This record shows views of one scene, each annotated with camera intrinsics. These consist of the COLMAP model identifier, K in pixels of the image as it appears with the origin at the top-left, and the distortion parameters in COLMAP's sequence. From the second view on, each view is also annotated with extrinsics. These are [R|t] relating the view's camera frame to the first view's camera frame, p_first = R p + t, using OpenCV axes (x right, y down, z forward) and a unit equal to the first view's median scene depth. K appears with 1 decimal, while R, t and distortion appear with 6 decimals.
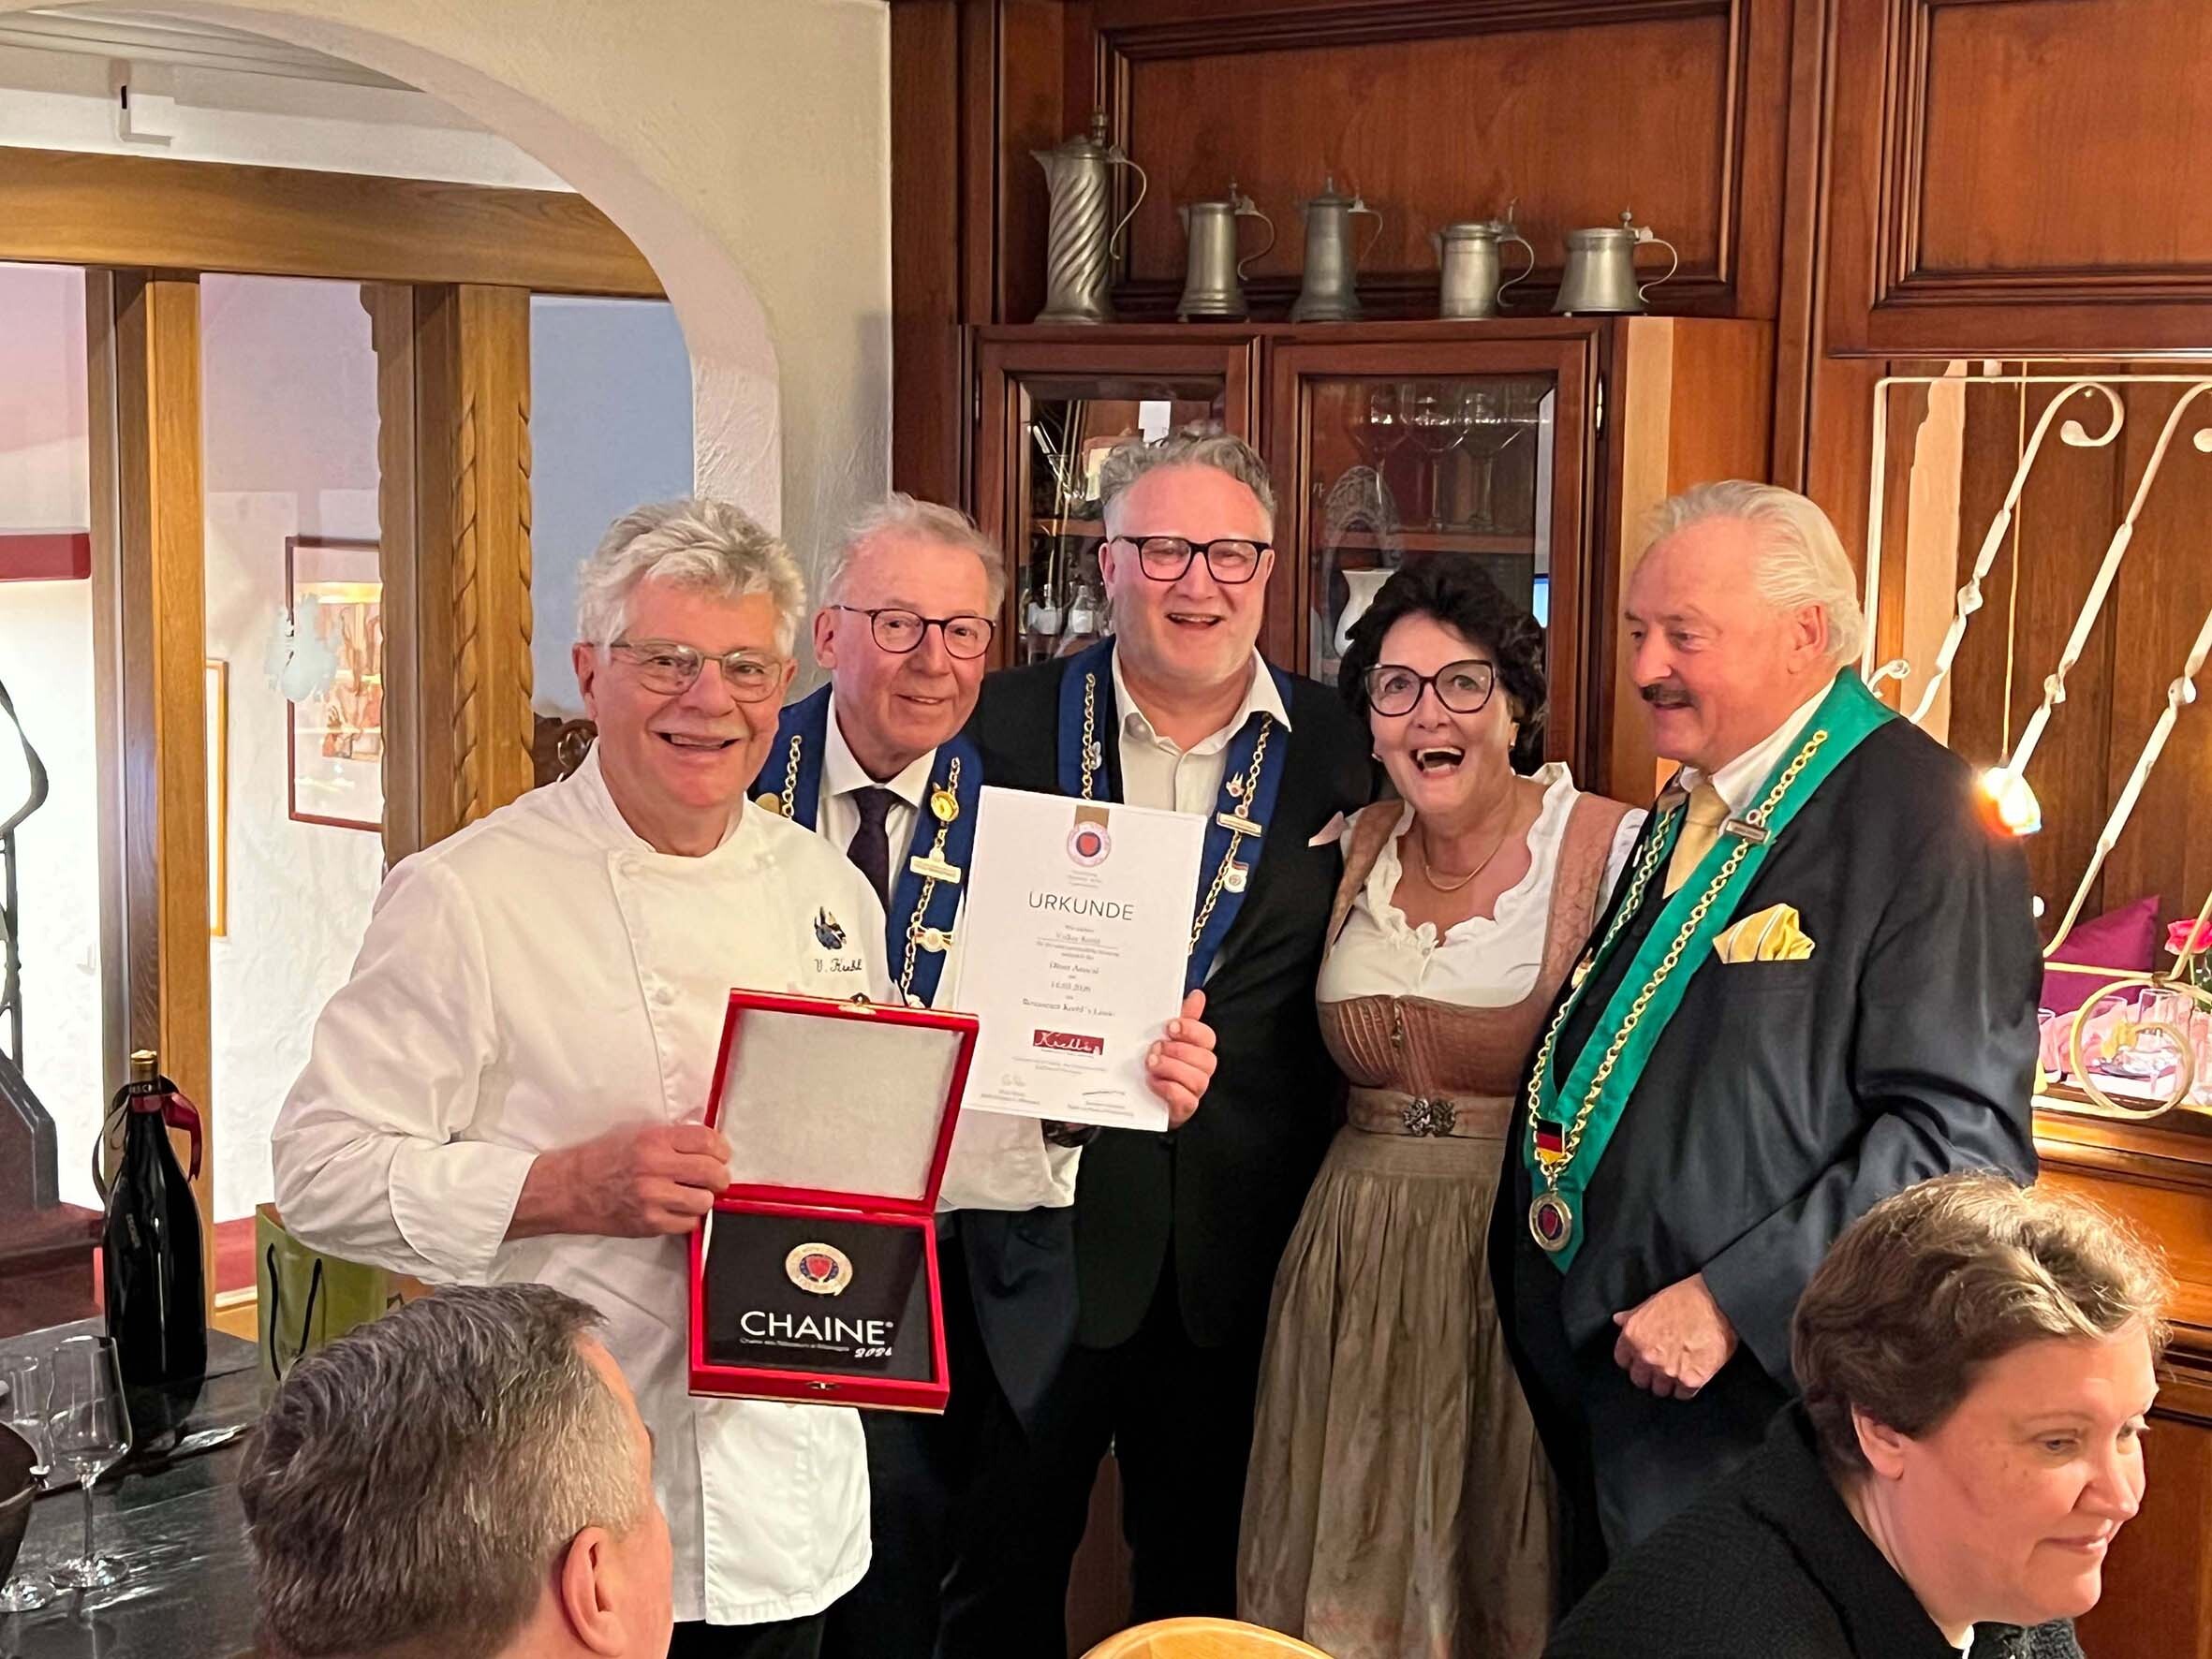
lens RADIAL K [[3386.6, 0, 1106.0], [0, 3386.6, 829.5], [0, 0, 1]] dist [0.199225, -0.699157]
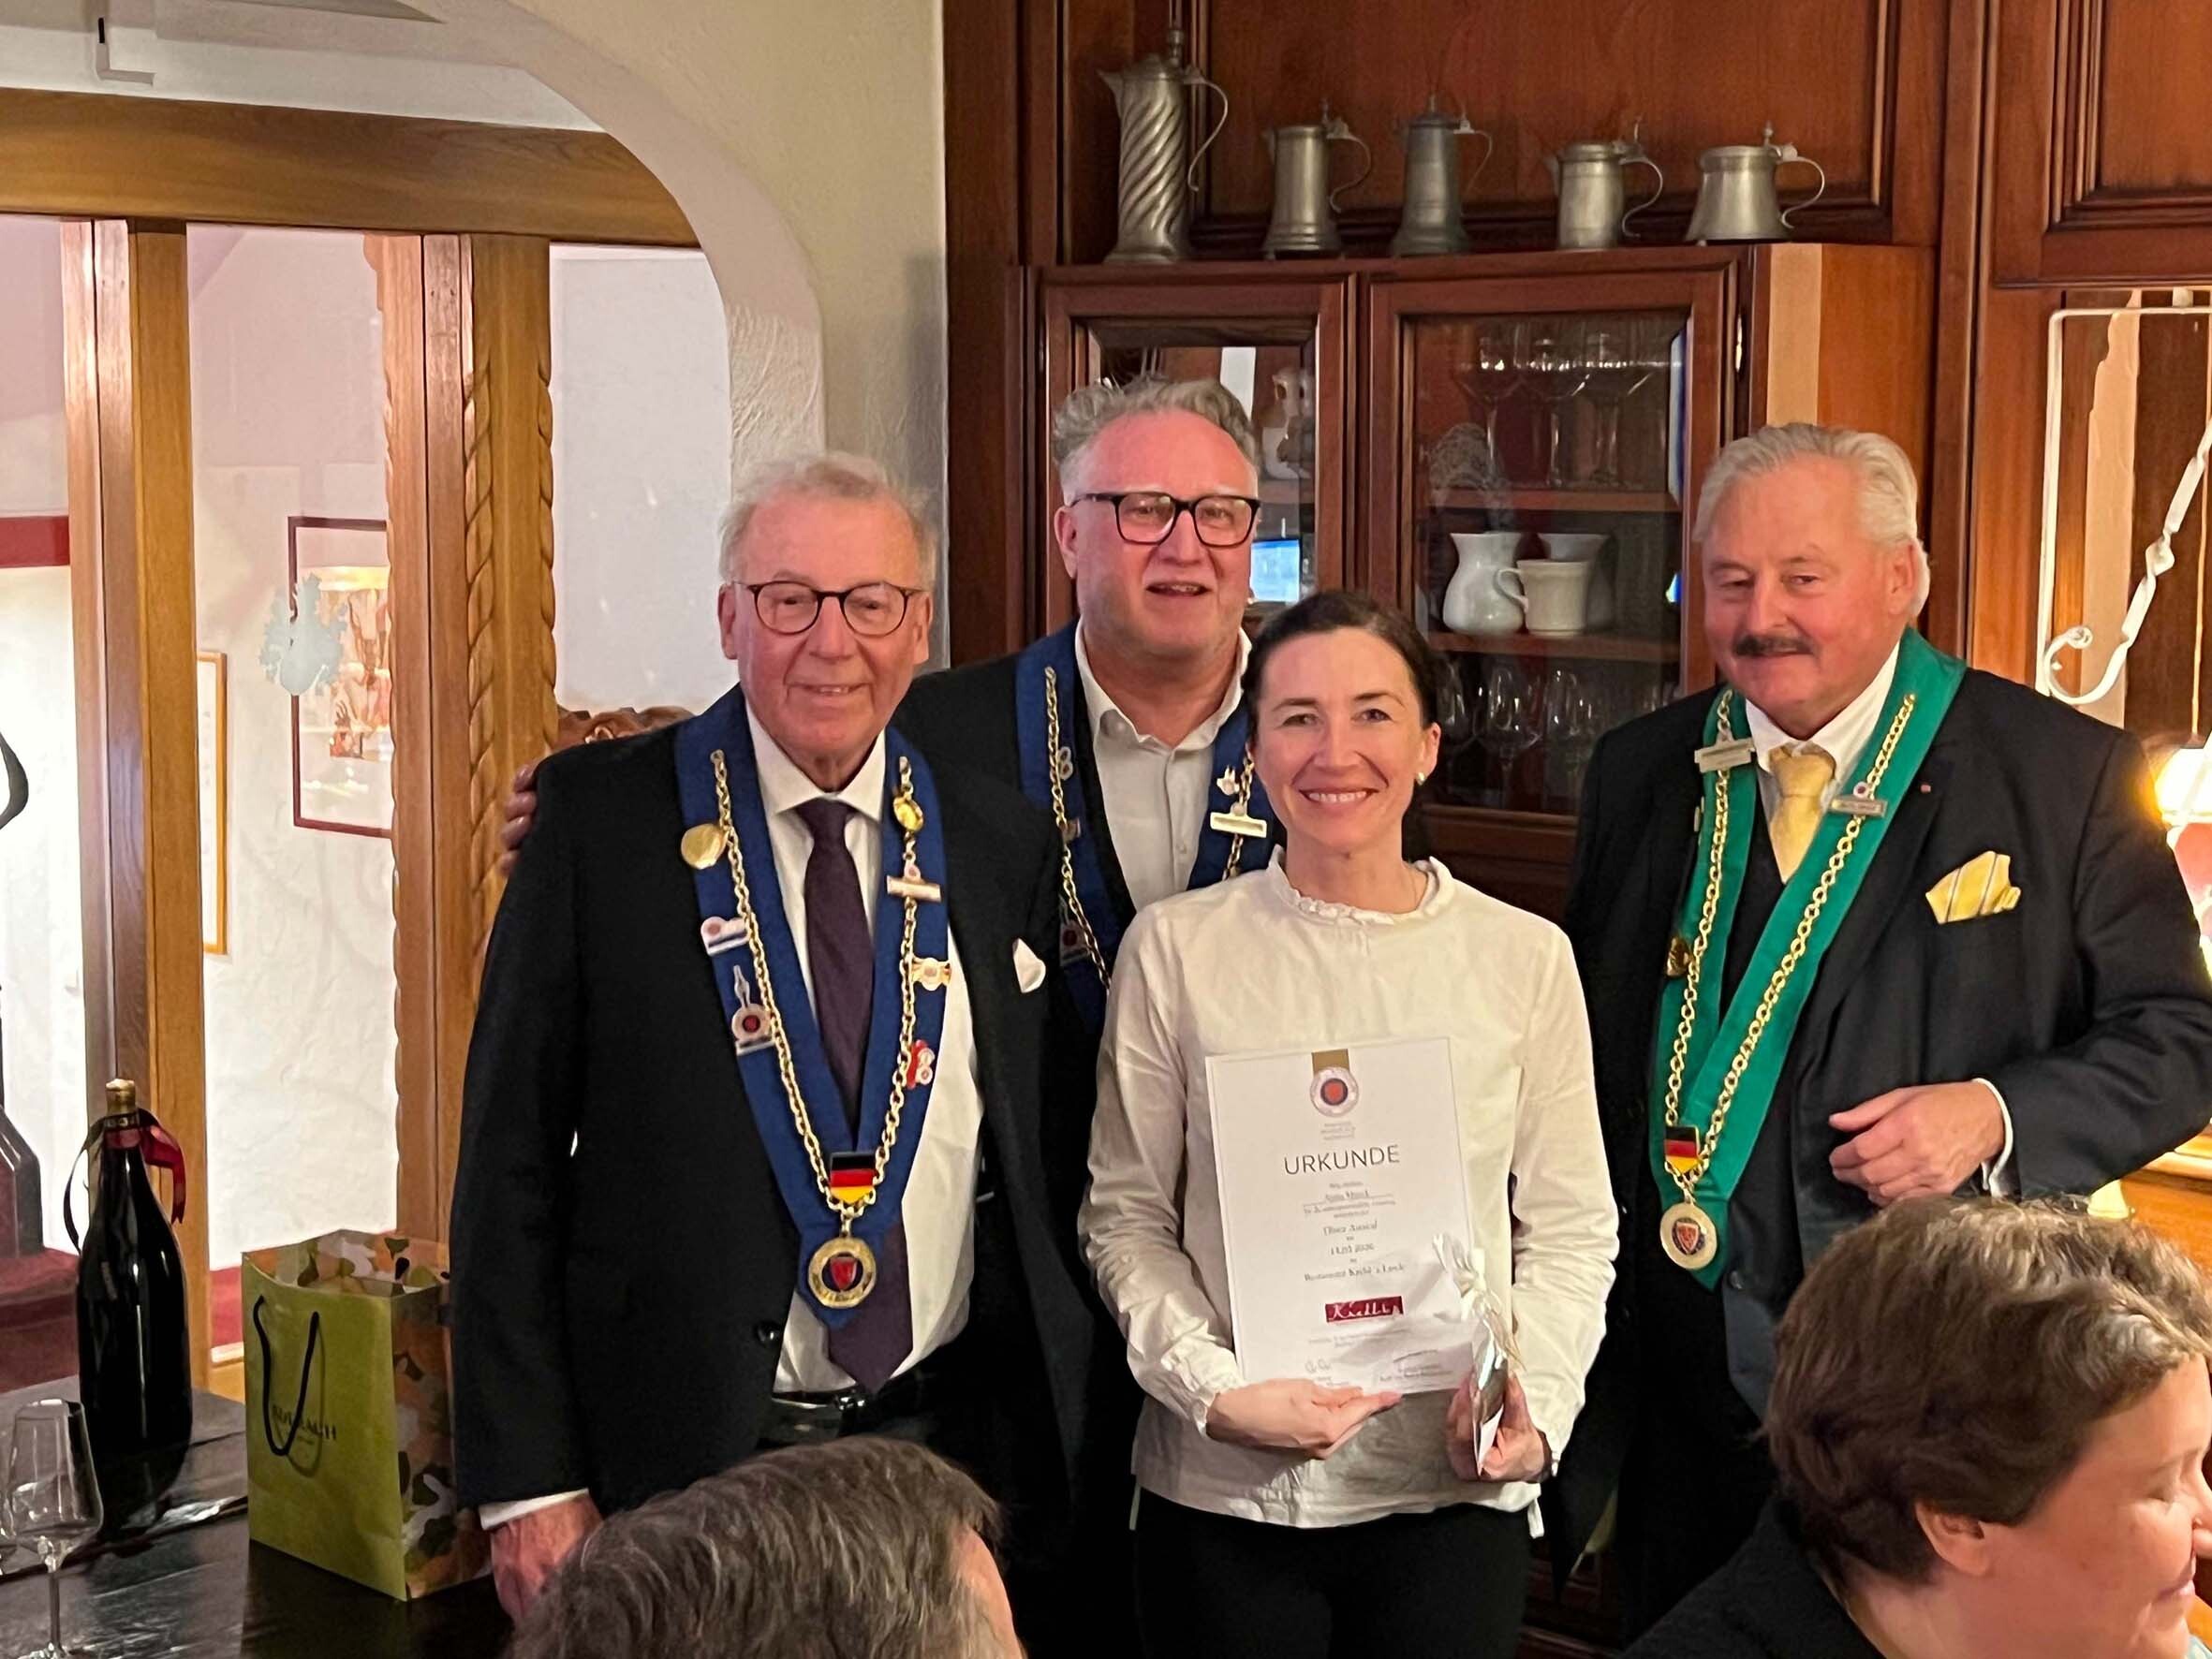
lens RADIAL K [[3685.4, 0, 1108.3], [0, 3685.4, 812.7], [0, 0, 1]] dist [0.226034, -0.901350]
pose [[0.999715, -0.008856, -0.022183, 0.000497], [0.008733, 0.999946, -0.005626, 0.001845], [0.022232, 0.005431, 0.999738, 0.023727]]
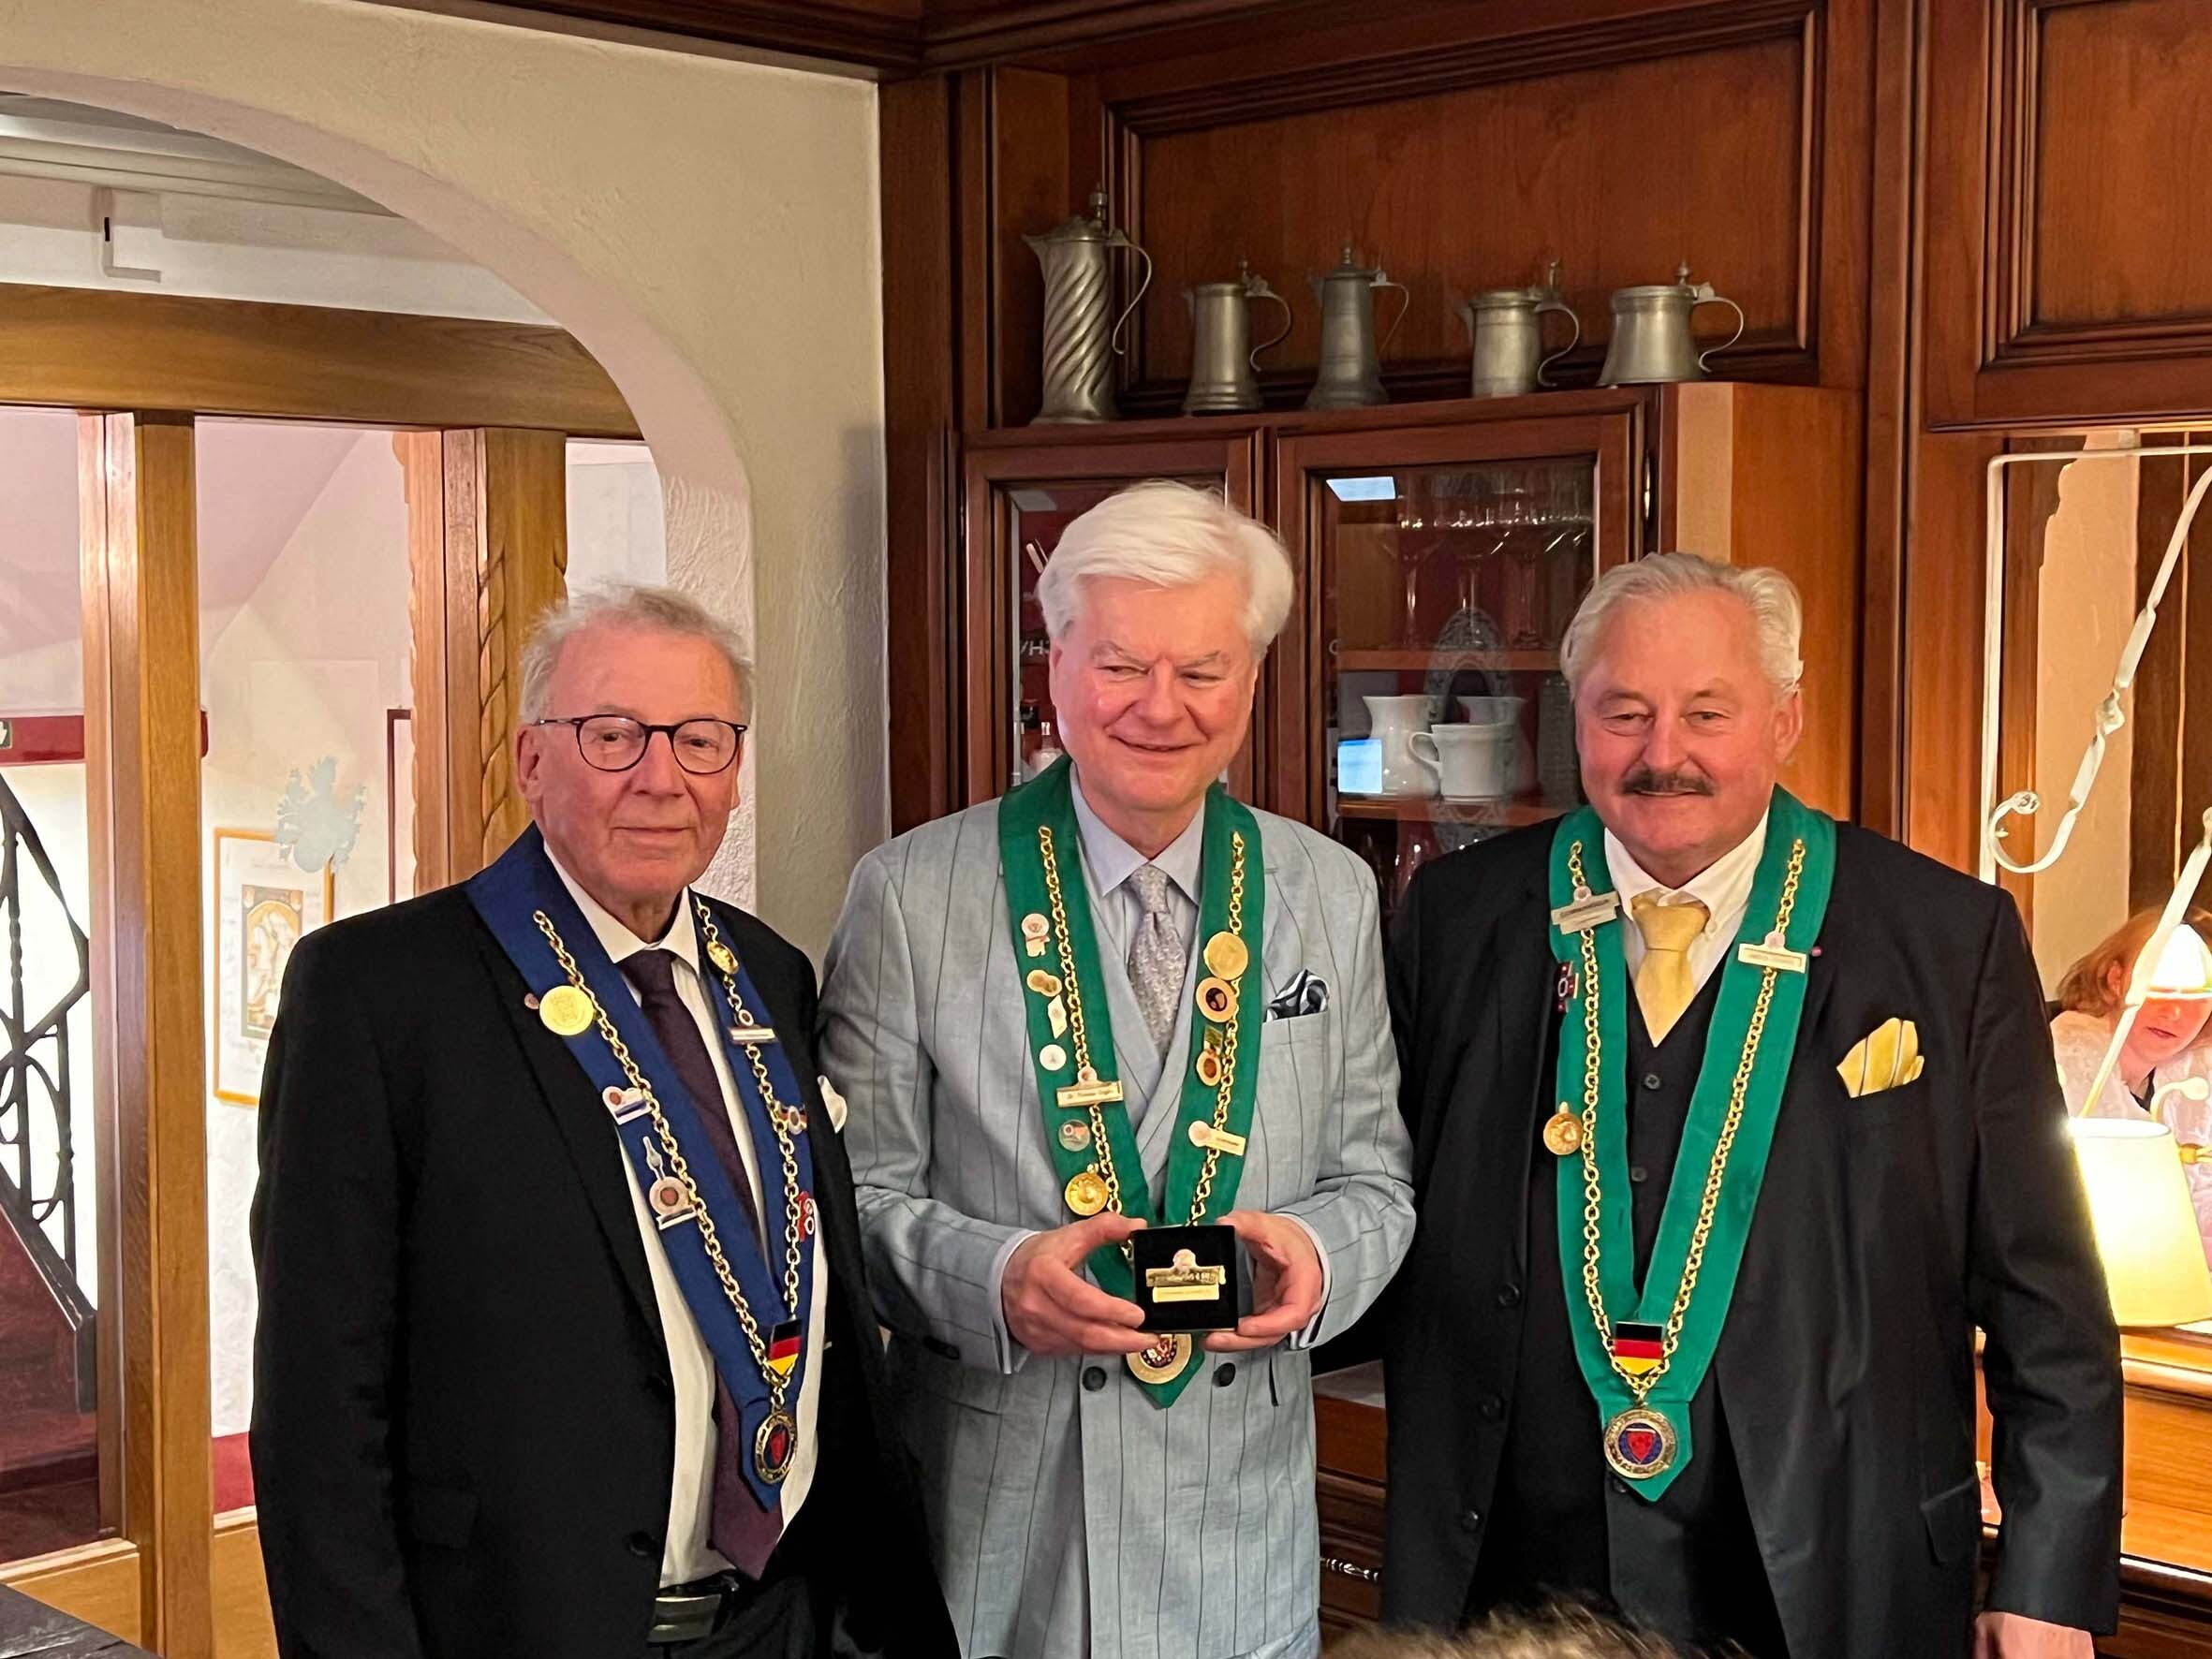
lens RADIAL K [[3189.7, 0, 1106.0], [0, 3189.7, 829.5], [0, 0, 1]] dist [0.182184, -0.571891]
pose [[0.997008, -0.012009, -0.076356, 0.064720], [0.007889, 0.998508, -0.054027, 0.000261], [0.076891, 0.053263, 0.995616, 0.189616]]
